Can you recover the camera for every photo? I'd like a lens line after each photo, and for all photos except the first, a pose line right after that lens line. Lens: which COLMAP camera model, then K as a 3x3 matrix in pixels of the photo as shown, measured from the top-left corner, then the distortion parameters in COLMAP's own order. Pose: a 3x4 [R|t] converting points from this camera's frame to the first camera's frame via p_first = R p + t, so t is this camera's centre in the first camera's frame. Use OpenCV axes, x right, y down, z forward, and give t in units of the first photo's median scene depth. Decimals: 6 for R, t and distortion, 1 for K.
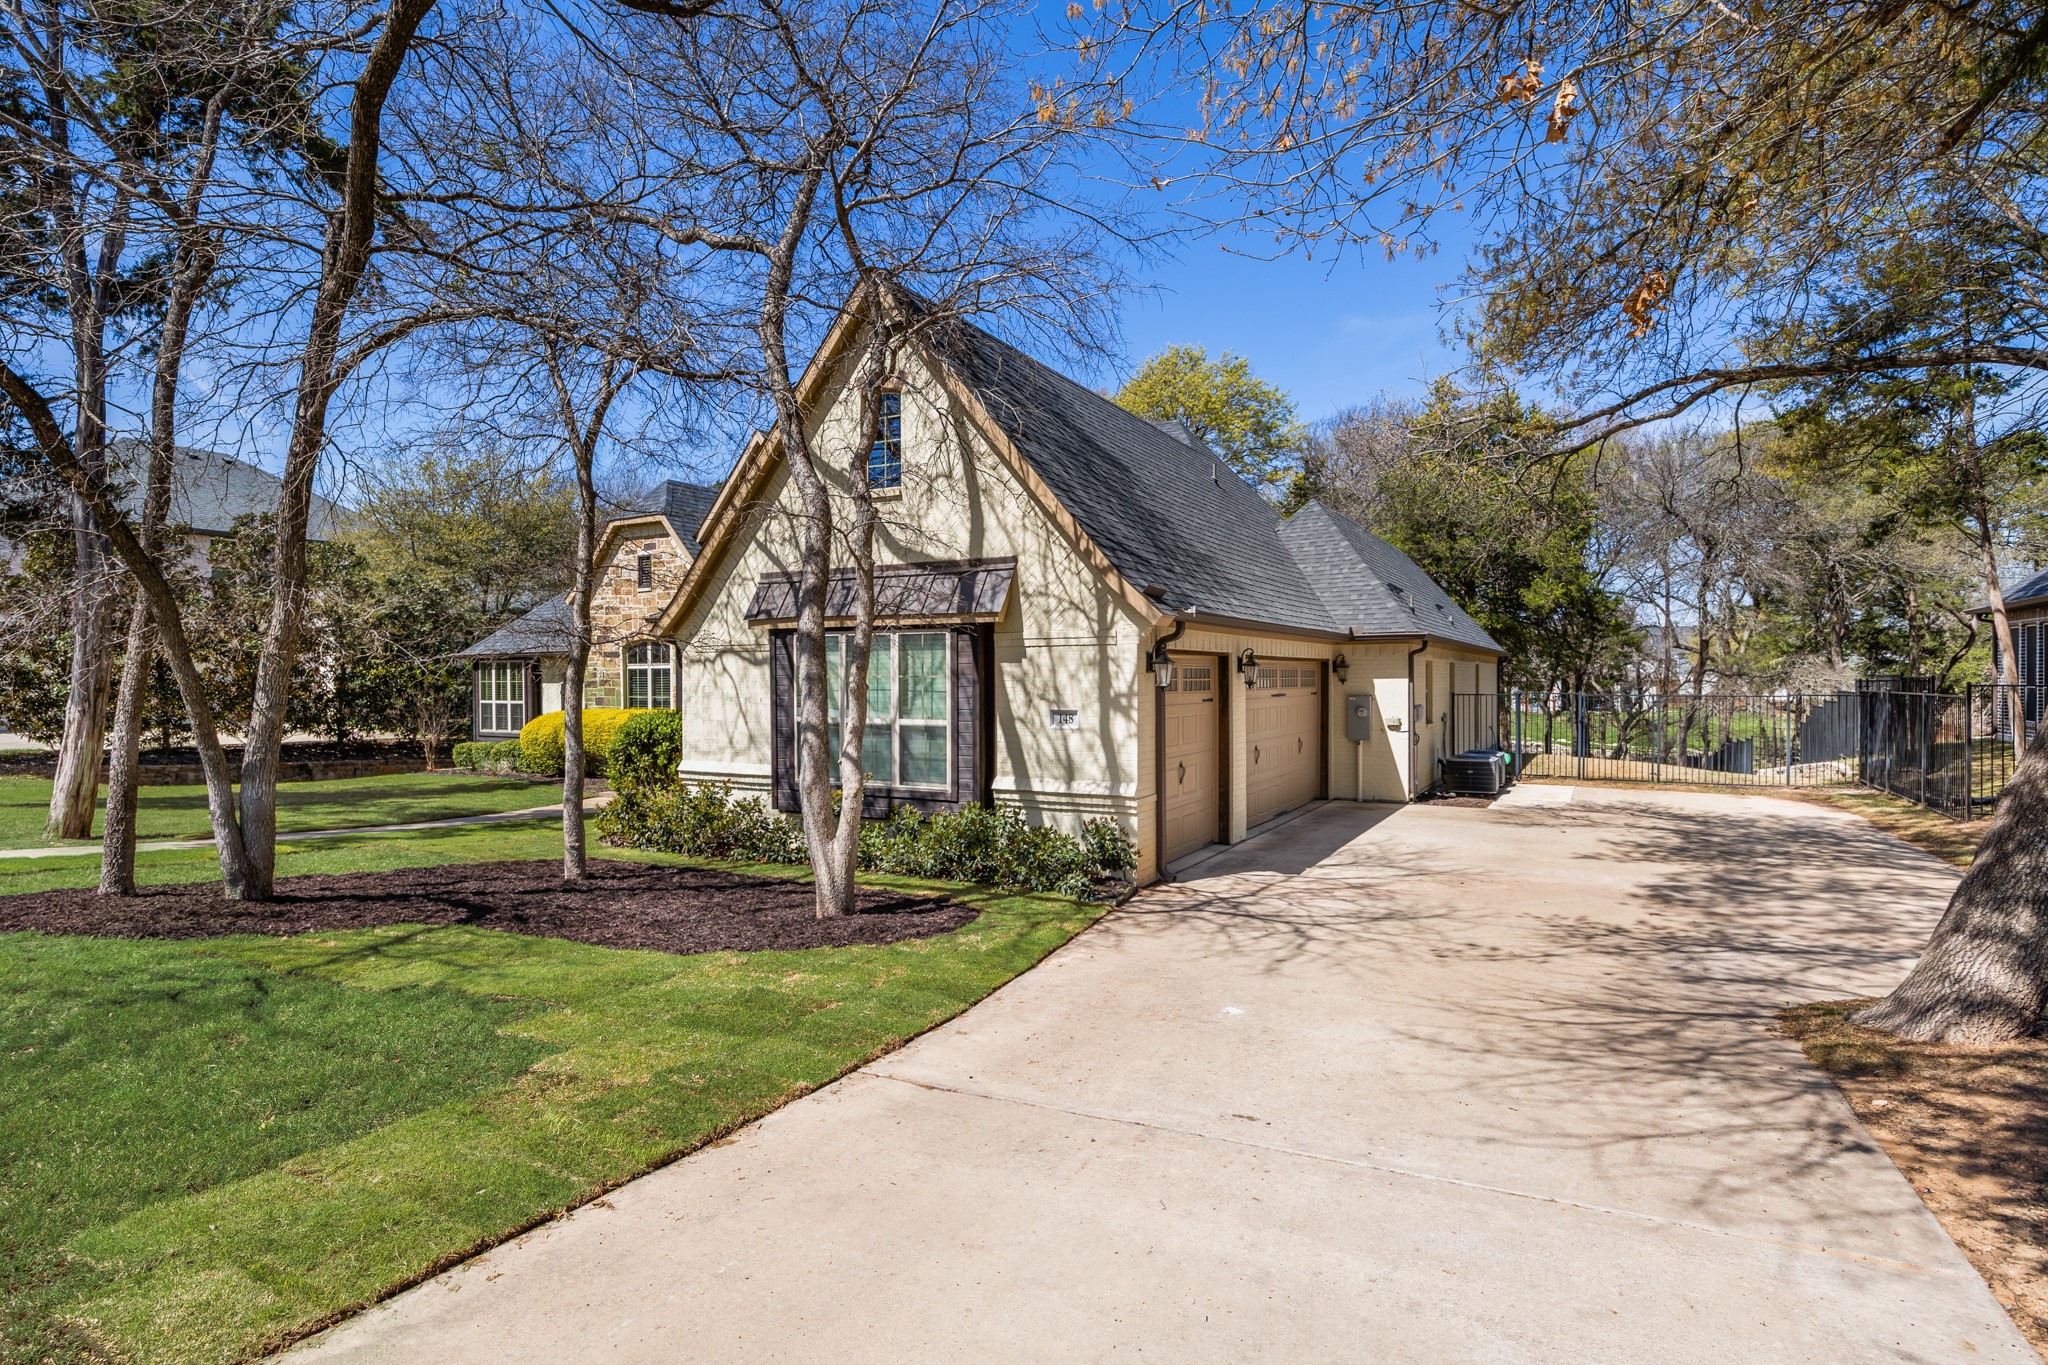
lens RADIAL K [[1071.9, 0, 1023.4], [0, 1071.9, 693.0], [0, 0, 1]] dist [-0.001962, -0.000030]
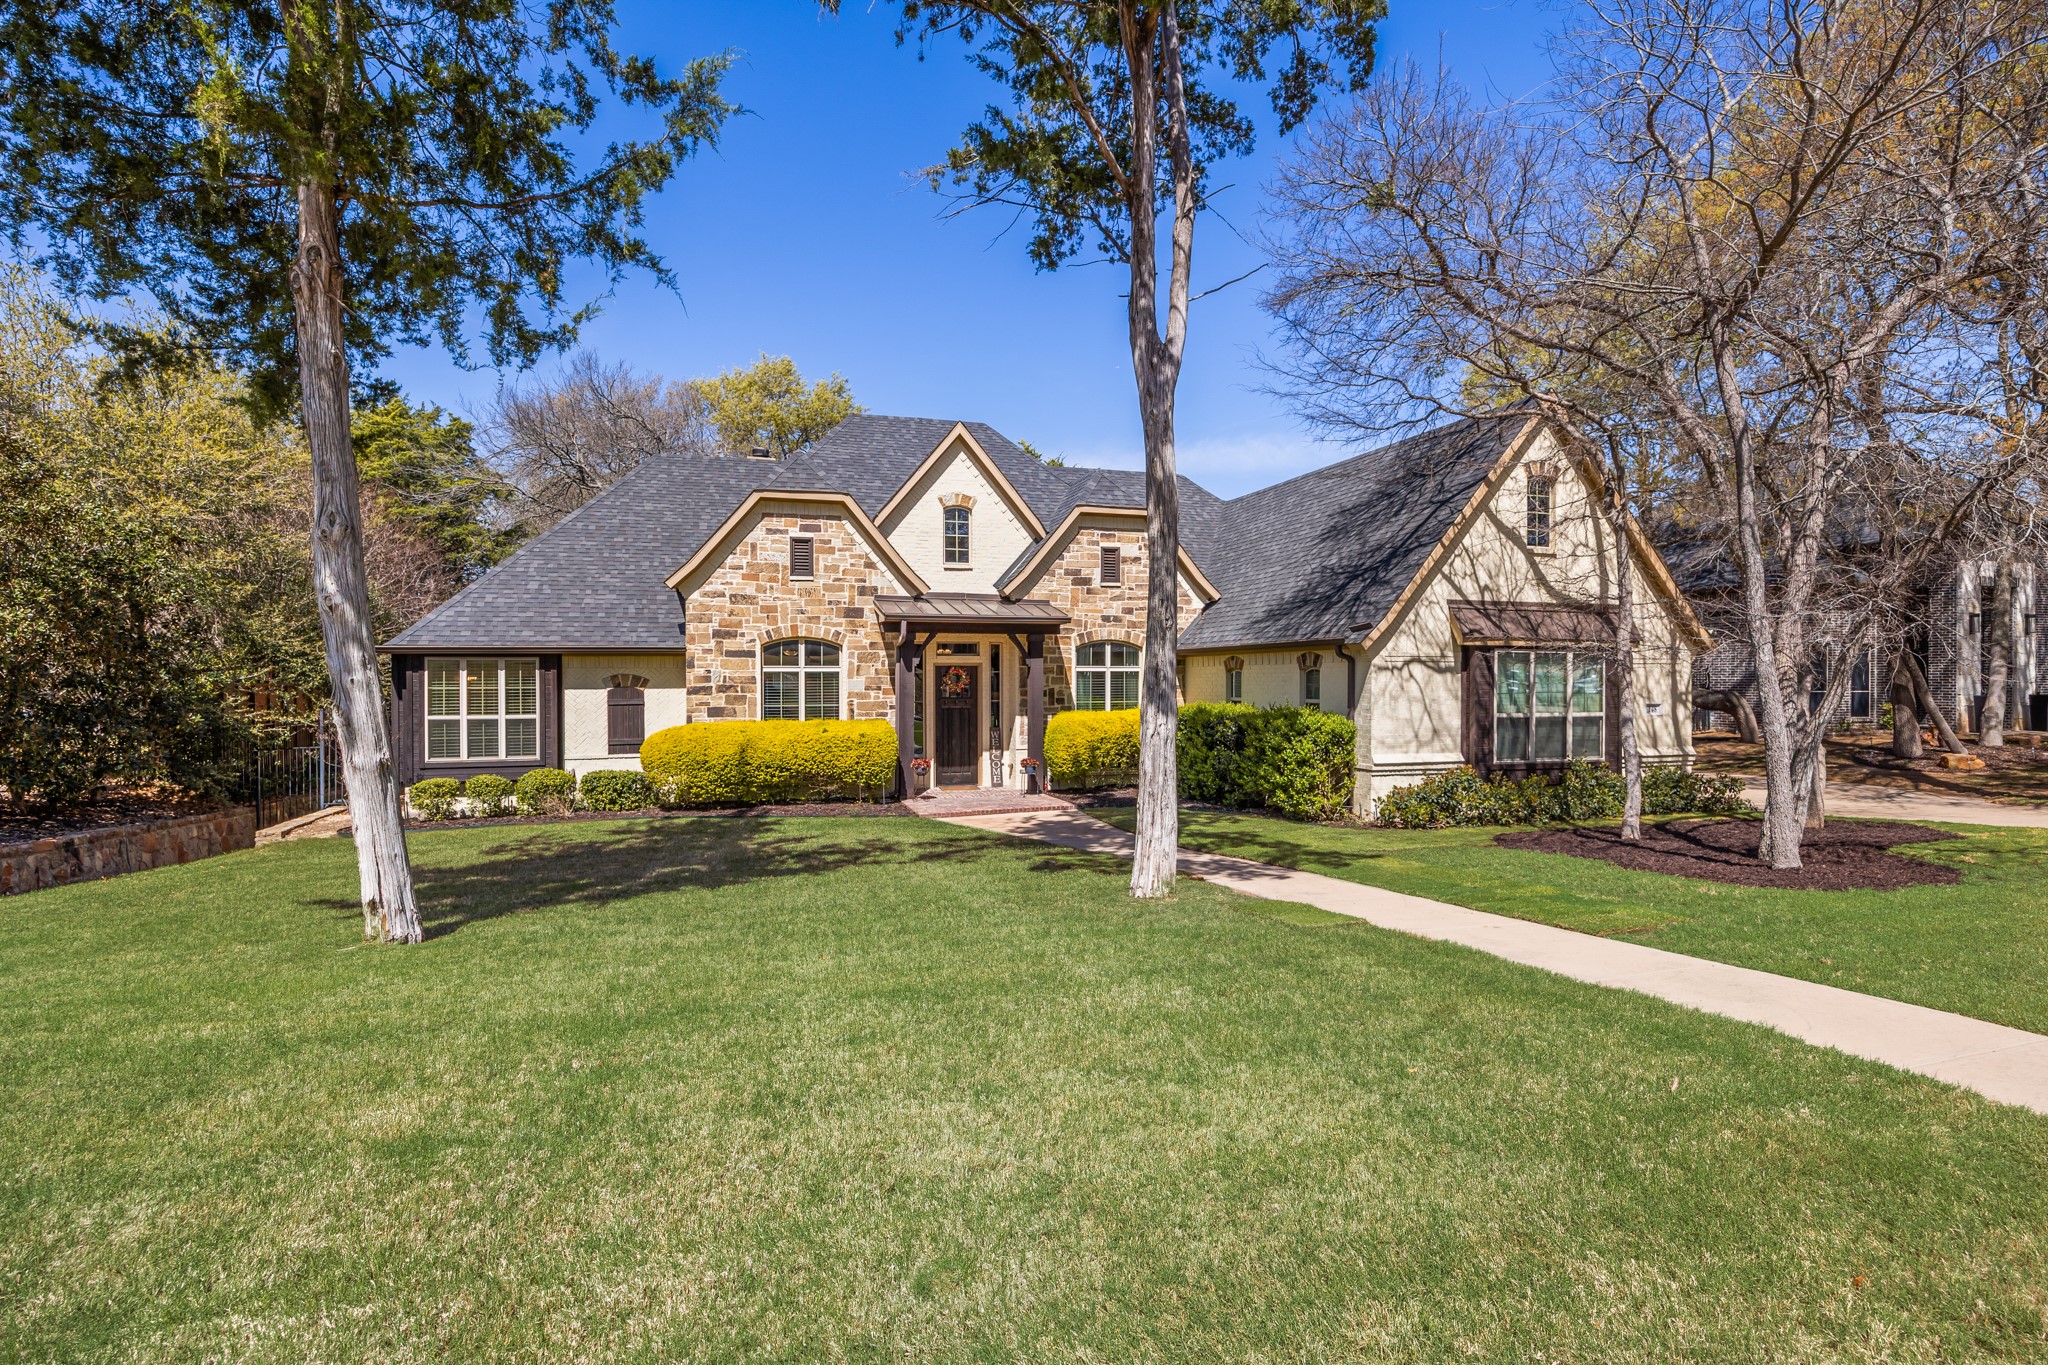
lens RADIAL K [[1052.5, 0, 1031.4], [0, 1052.5, 697.2], [0, 0, 1]] dist [-0.023191, 0.002014]
pose [[0.673983, -0.006868, 0.738715, -1.694648], [0.009110, 0.999958, 0.000986, -0.003566], [-0.738691, 0.006065, 0.674017, 0.617433]]
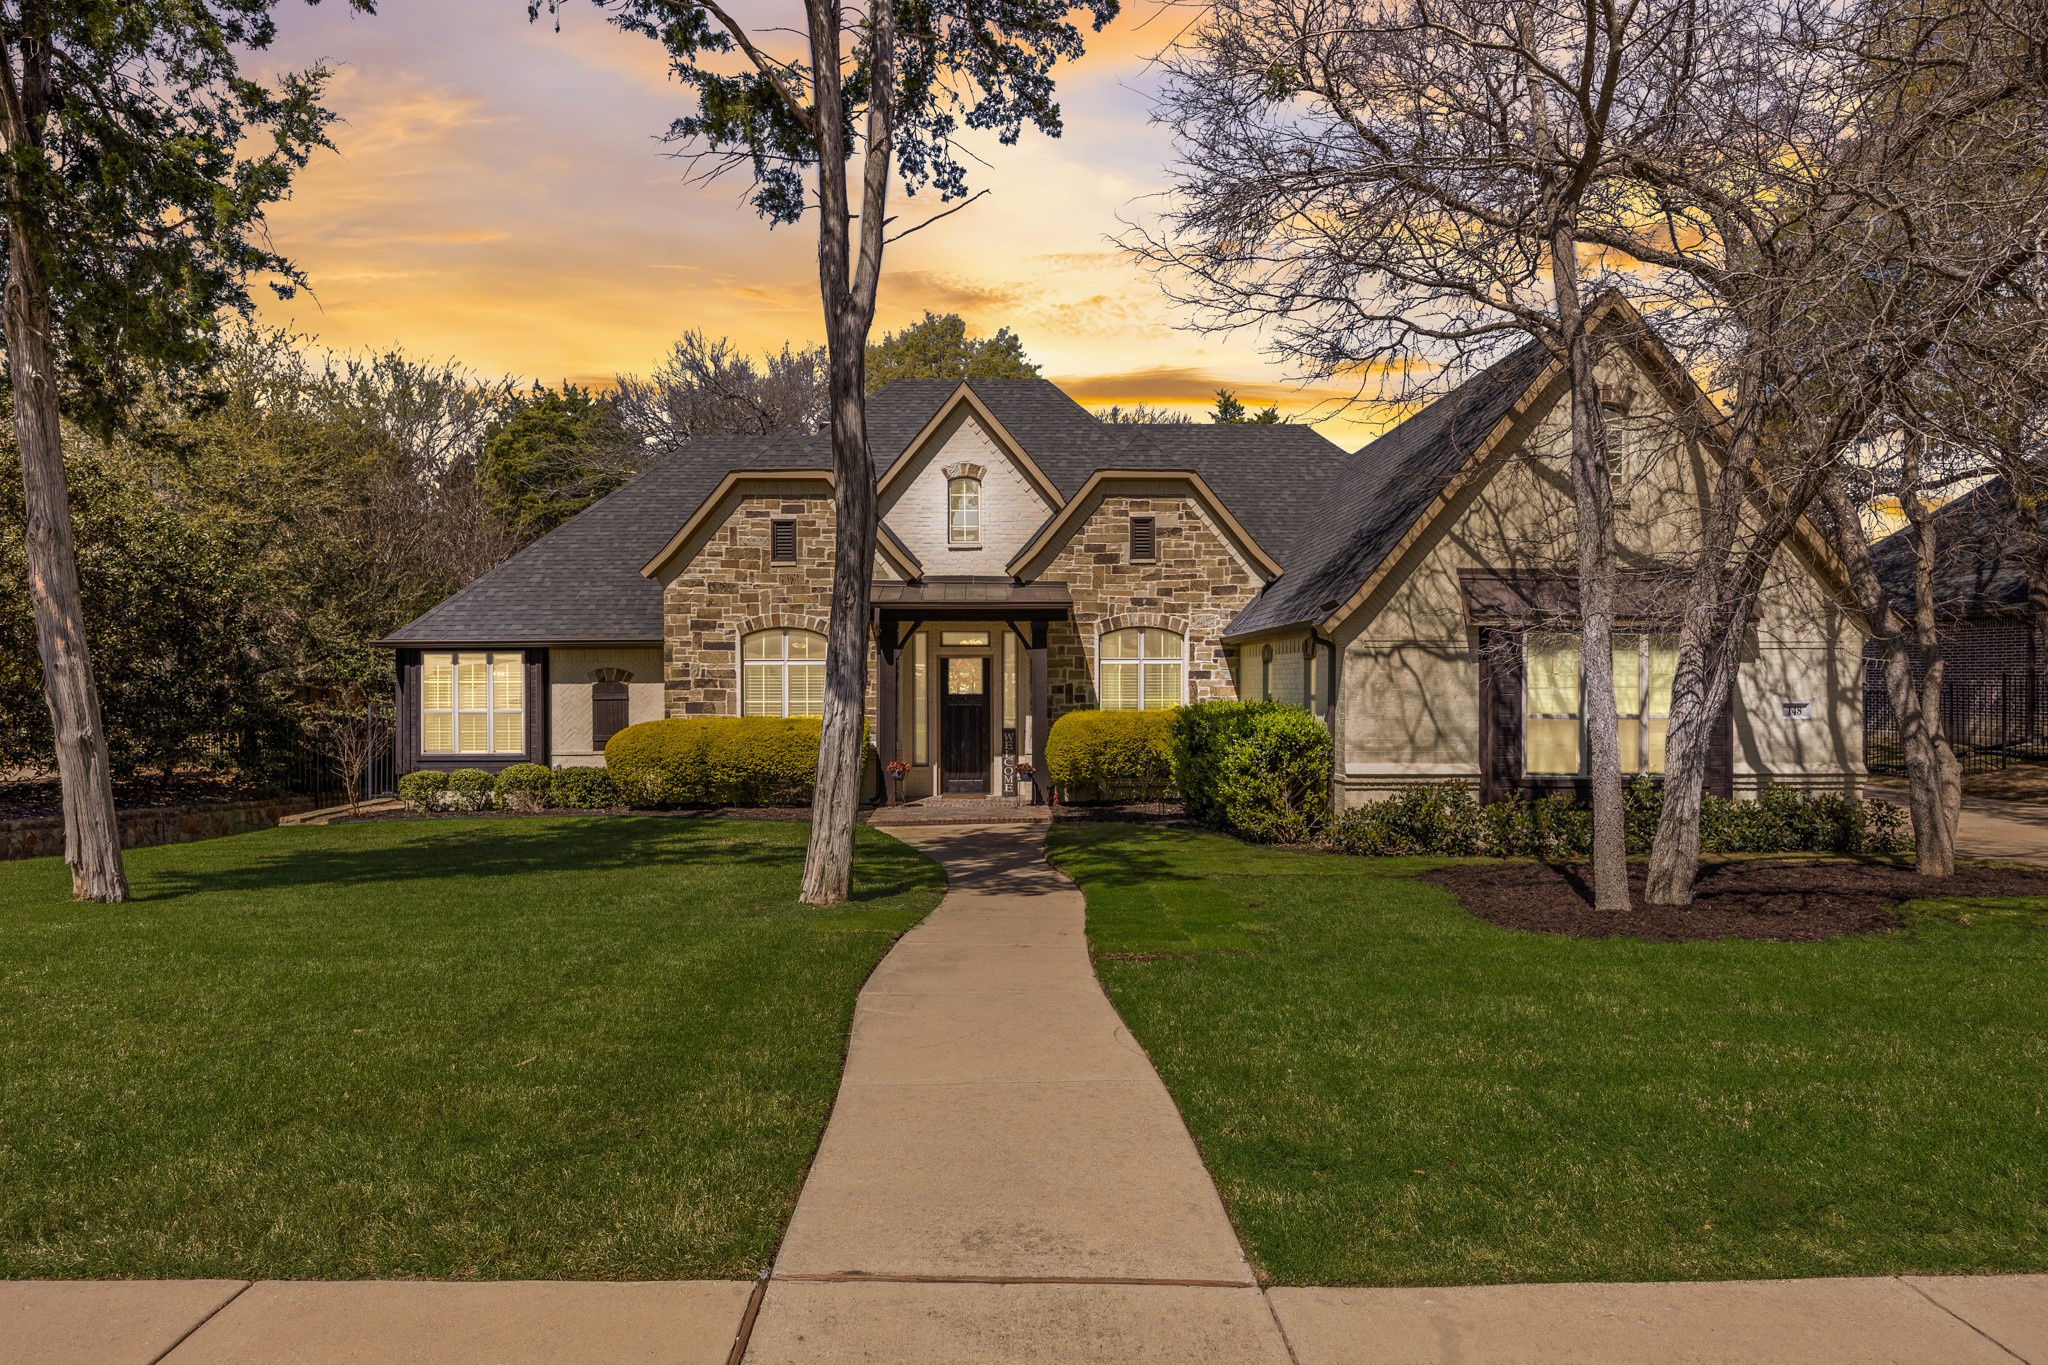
lens RADIAL K [[1249.8, 0, 1019.3], [0, 1249.8, 693.7], [0, 0, 1]] dist [-0.020765, -0.004676]
pose [[0.858630, 0.000536, 0.512596, -1.349086], [0.004582, 0.999951, -0.008721, 0.014022], [-0.512576, 0.009837, 0.858586, 0.264002]]
